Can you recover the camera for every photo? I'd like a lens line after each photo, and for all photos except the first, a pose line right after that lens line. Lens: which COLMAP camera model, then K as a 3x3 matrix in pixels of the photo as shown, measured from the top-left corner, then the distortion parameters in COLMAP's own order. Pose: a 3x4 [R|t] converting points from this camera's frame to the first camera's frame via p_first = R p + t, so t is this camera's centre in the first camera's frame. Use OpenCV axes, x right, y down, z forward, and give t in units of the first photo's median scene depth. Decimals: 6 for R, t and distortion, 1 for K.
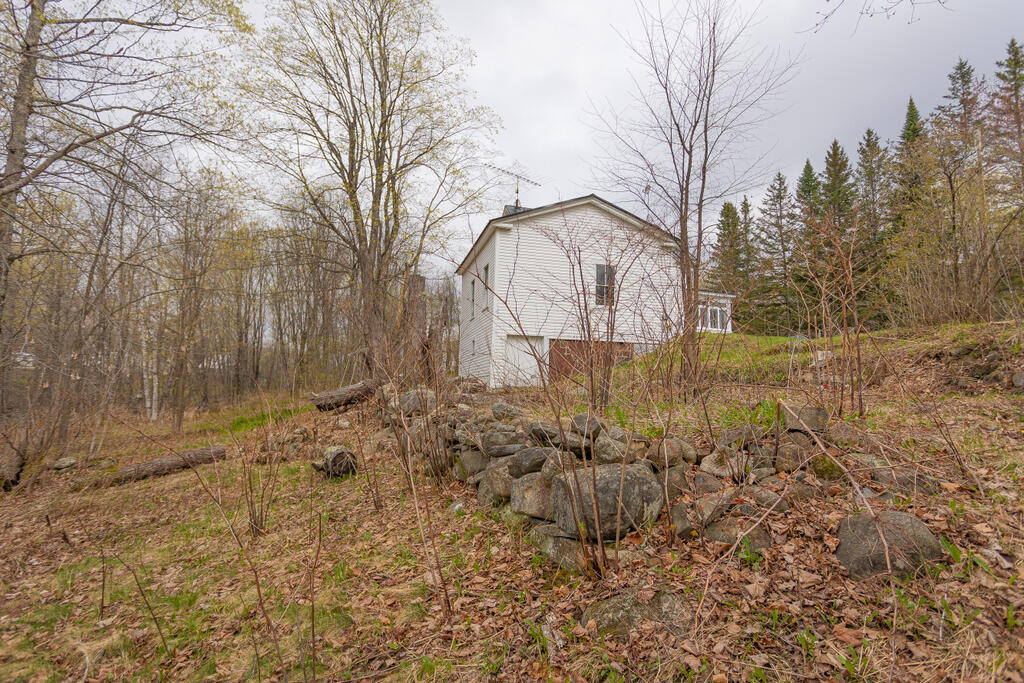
lens RADIAL K [[497.6, 0, 509.5], [0, 497.6, 335.8], [0, 0, 1]] dist [-0.054694, 0.036722]
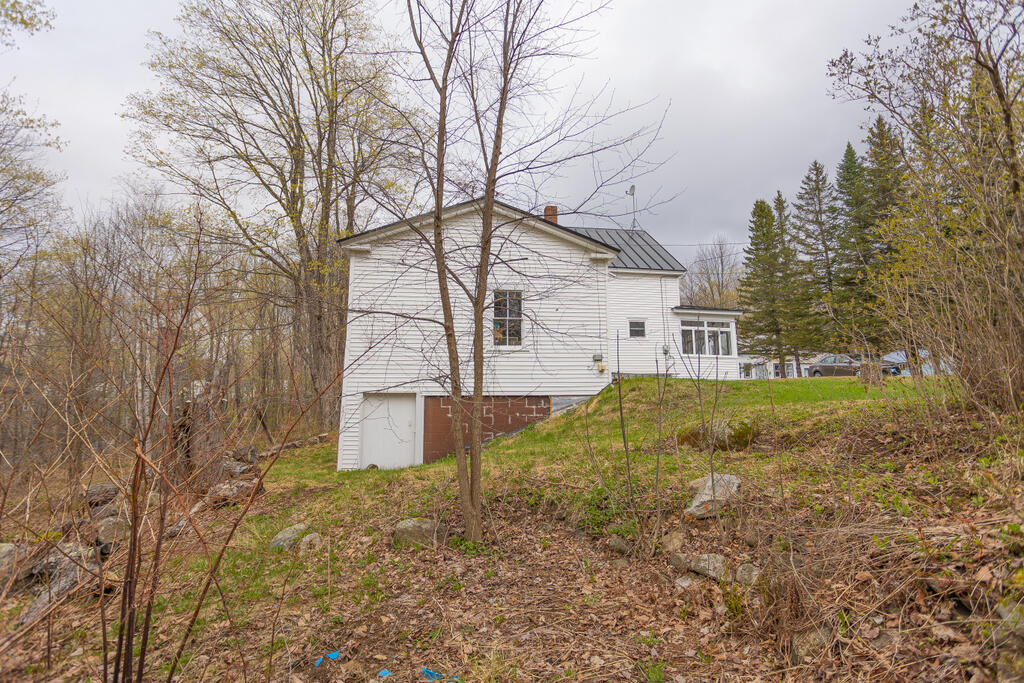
lens RADIAL K [[481.8, 0, 512.0], [0, 481.8, 341.5], [0, 0, 1]] dist [-0.056555, 0.031573]
pose [[0.991461, -0.042119, -0.123411, 0.110457], [0.039980, 0.999005, -0.019755, -0.020381], [0.124120, 0.014653, 0.992159, 0.113660]]
